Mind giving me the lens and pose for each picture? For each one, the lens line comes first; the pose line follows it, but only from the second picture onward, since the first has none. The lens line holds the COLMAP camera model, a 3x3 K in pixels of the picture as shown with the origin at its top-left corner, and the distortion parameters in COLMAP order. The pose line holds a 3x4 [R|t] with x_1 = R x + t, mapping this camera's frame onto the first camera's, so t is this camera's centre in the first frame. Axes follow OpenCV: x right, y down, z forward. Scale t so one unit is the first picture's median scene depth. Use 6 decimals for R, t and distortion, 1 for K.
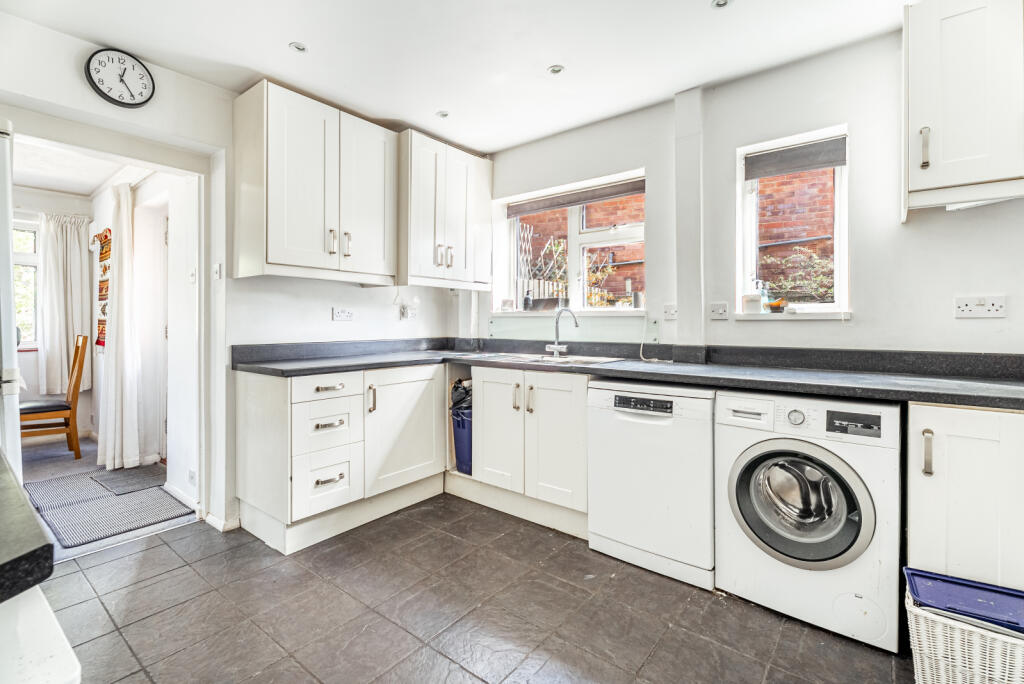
lens RADIAL K [[462.9, 0, 503.7], [0, 462.9, 324.4], [0, 0, 1]] dist [0.002130, 0.000010]
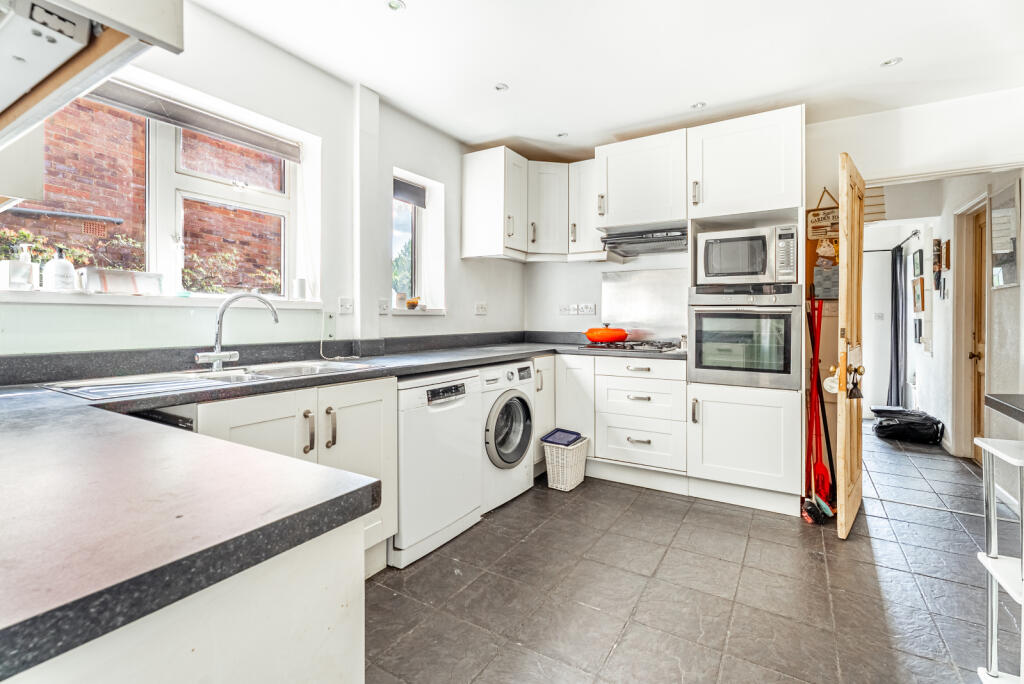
lens RADIAL K [[462.9, 0, 513.8], [0, 462.9, 320.0], [0, 0, 1]] dist [0.002130, 0.000010]
pose [[-0.137641, -0.004000, 0.990474, -0.718819], [-0.001448, 0.999992, 0.003838, -0.001420], [-0.990481, -0.000906, -0.137645, 0.896725]]
